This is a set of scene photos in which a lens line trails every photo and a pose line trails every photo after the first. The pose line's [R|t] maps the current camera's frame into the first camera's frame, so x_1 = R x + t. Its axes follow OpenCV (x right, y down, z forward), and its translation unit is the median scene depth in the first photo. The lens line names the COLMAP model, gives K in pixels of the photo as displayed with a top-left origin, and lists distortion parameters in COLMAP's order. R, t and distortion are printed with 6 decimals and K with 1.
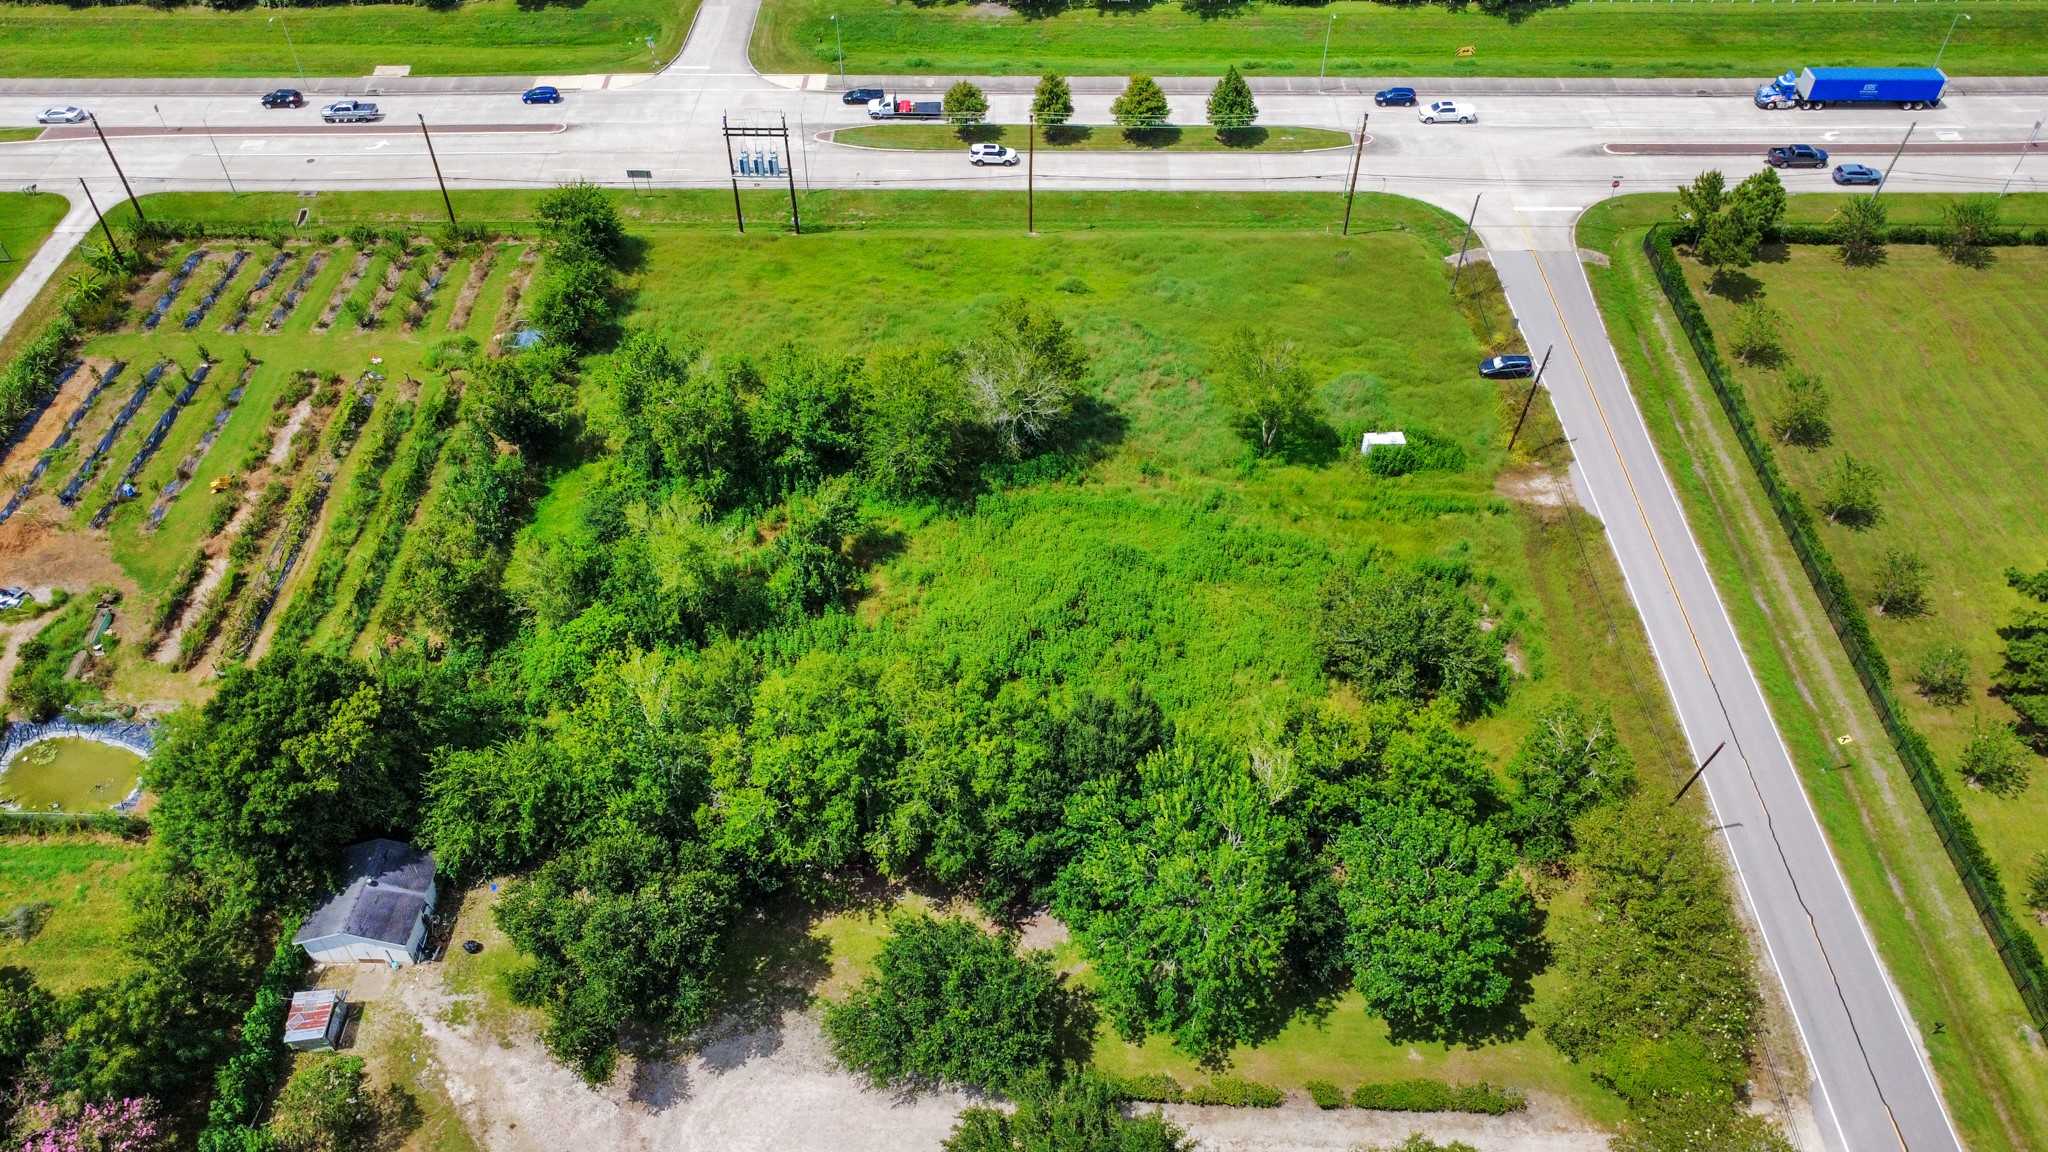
lens RADIAL K [[1495.9, 0, 1024.0], [0, 1495.9, 576.0], [0, 0, 1]] dist [0.000608, -0.000264]
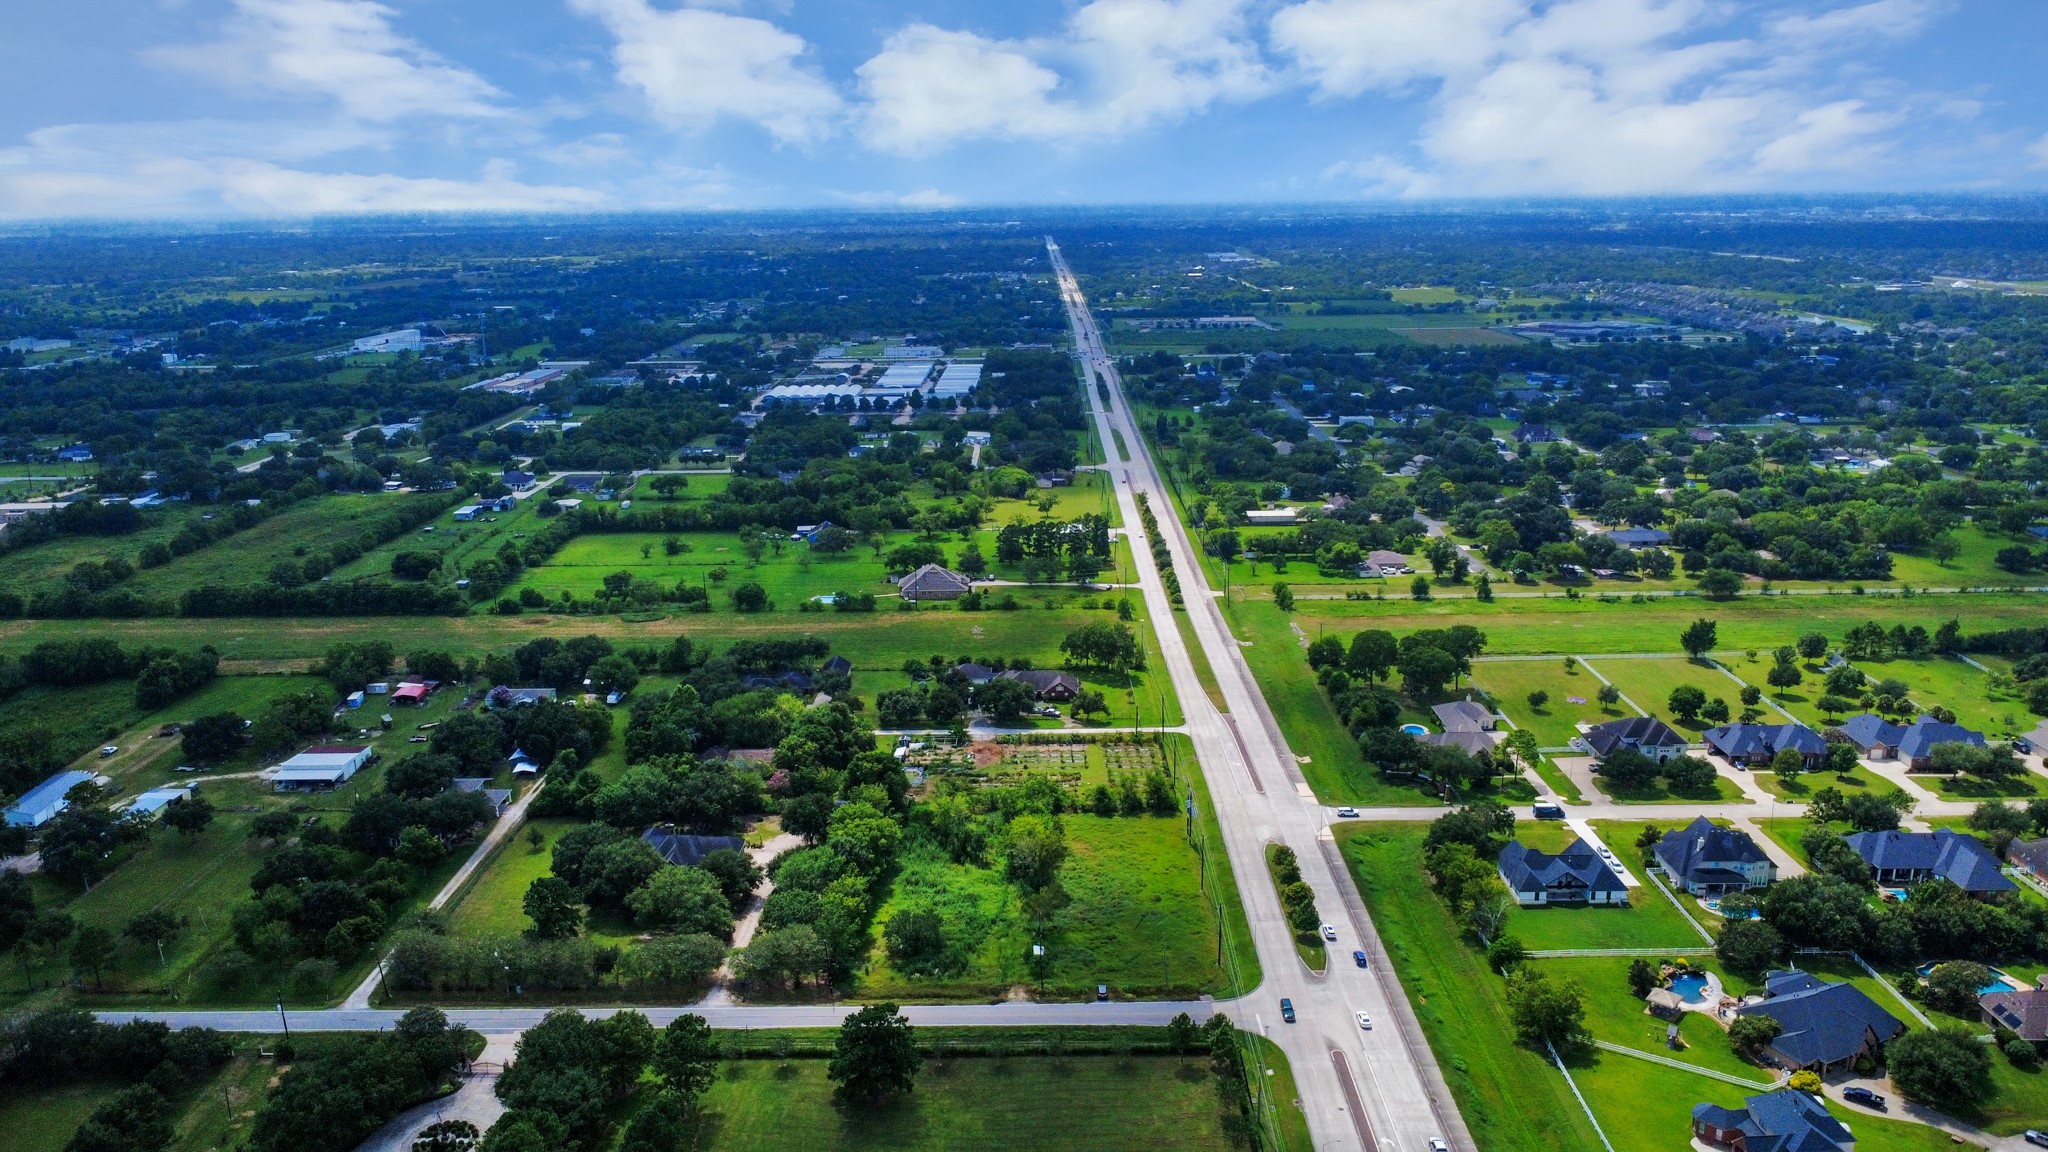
lens RADIAL K [[1492.0, 0, 1024.8], [0, 1492.0, 577.1], [0, 0, 1]] dist [0.003319, -0.002141]
pose [[0.005926, 0.254585, -0.967032, 2.443000], [-0.698868, 0.692725, 0.178088, -0.933417], [0.715226, 0.674773, 0.182026, 0.177187]]
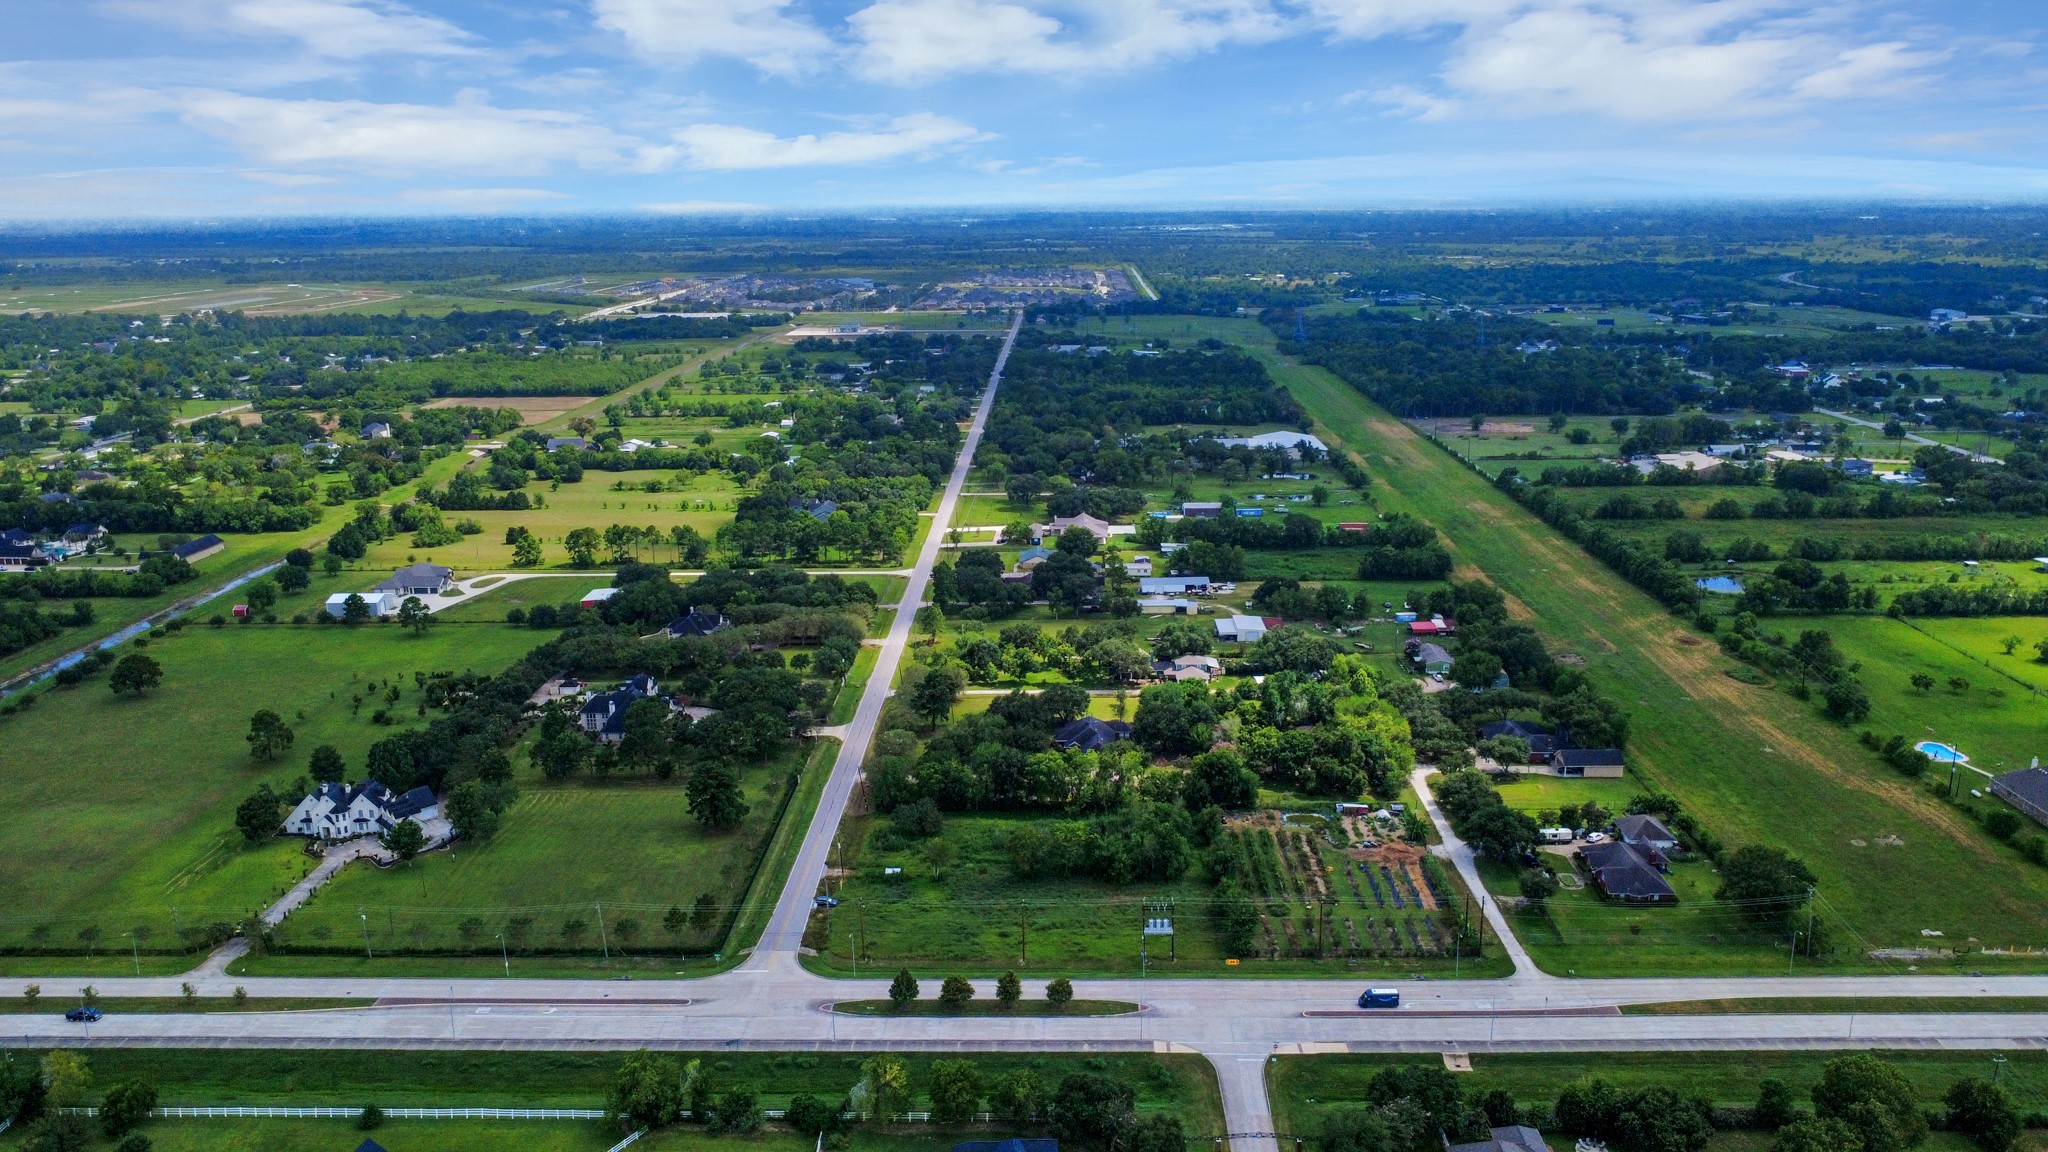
lens RADIAL K [[1472.2, 0, 1029.0], [0, 1472.2, 640.4], [0, 0, 1]] dist [-0.001940, -0.000999]
pose [[-0.999740, 0.012332, 0.019180, -0.056371], [0.022725, 0.469542, 0.882617, -2.683109], [0.001878, 0.882824, -0.469701, 1.942805]]
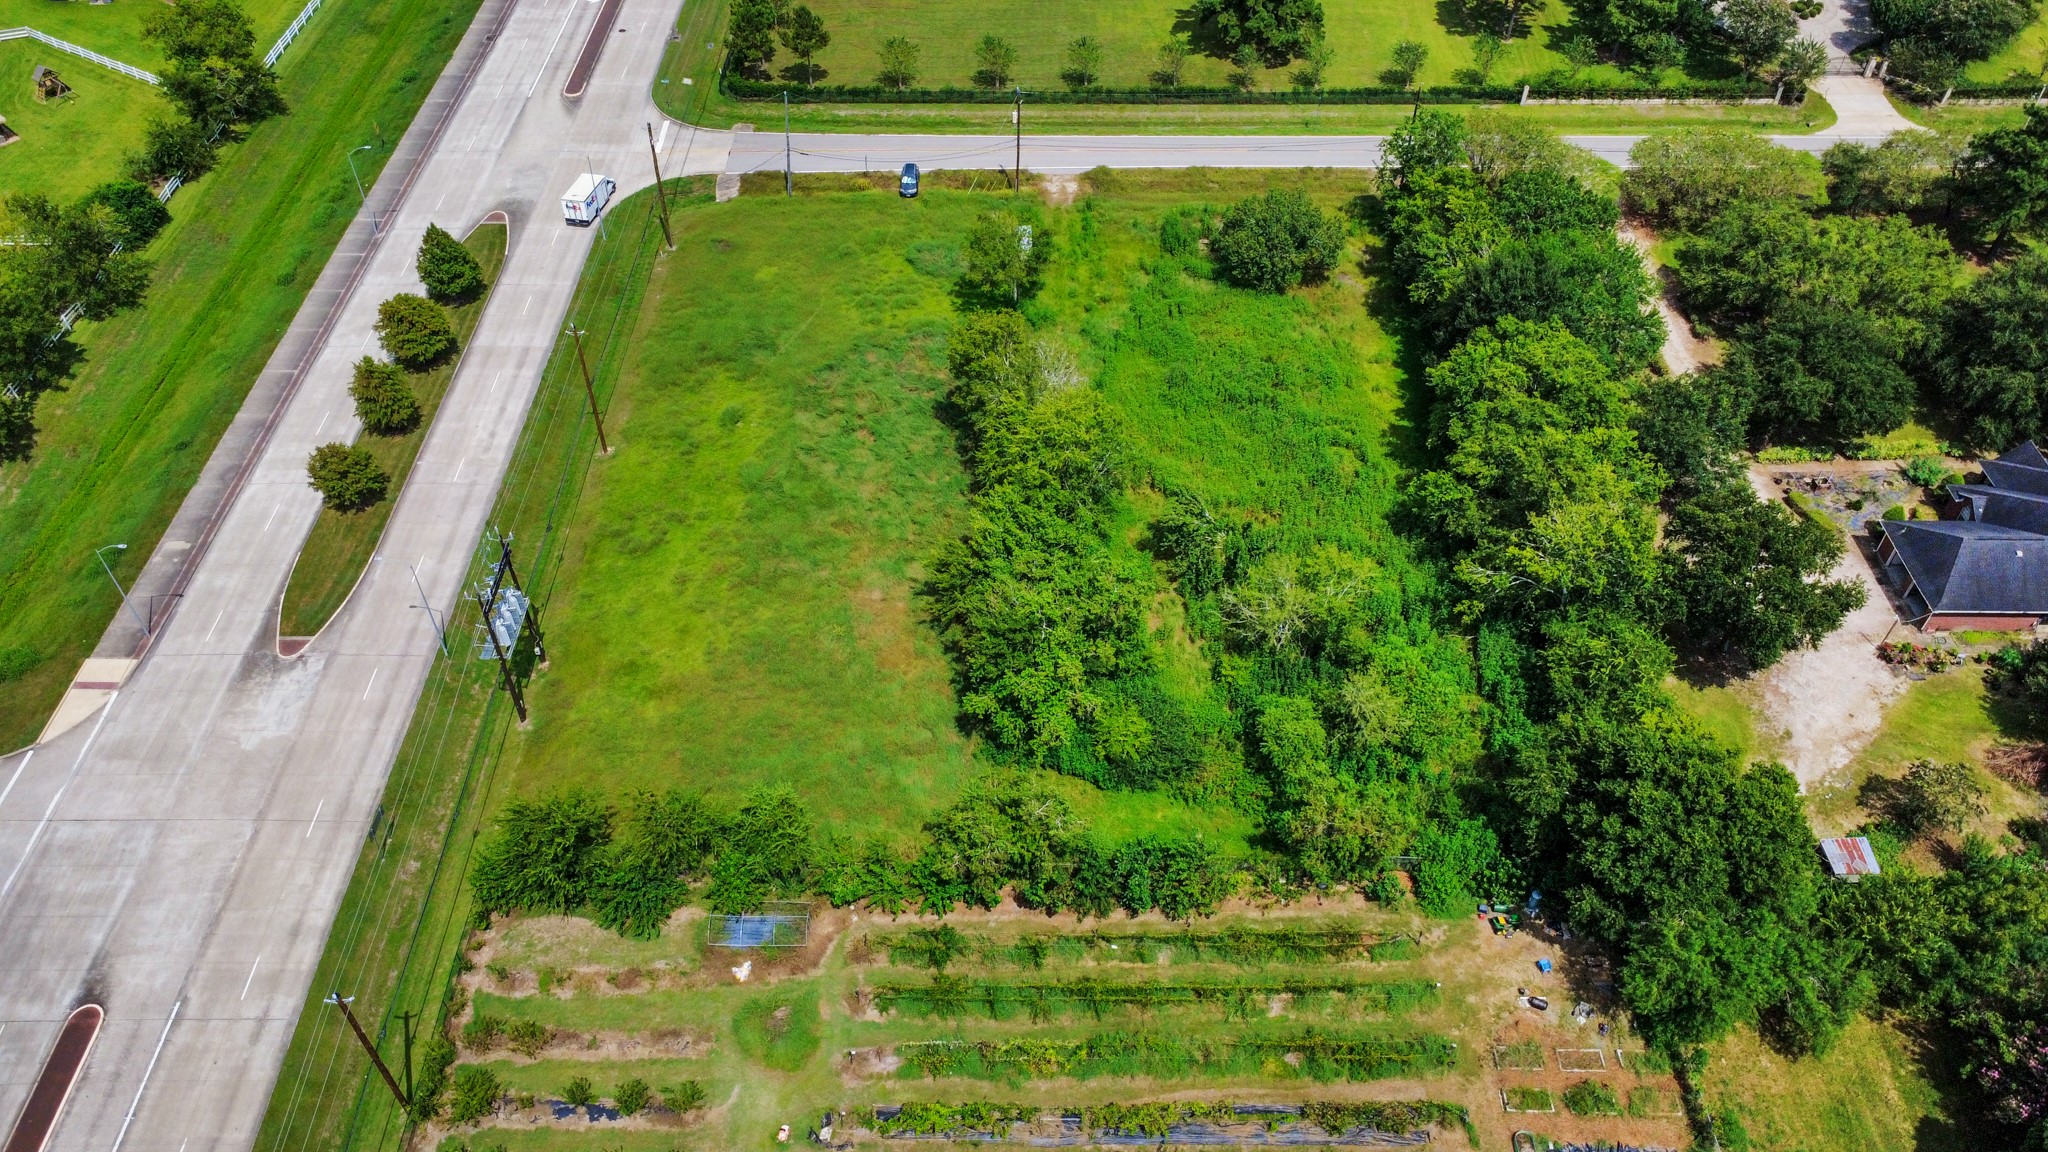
lens RADIAL K [[1492.0, 0, 1024.8], [0, 1492.0, 577.1], [0, 0, 1]] dist [0.003319, -0.002141]
pose [[-0.007681, -0.704904, 0.709261, -0.809024], [0.708089, 0.496991, 0.501607, -0.567259], [-0.706081, 0.506073, 0.495318, 0.580282]]
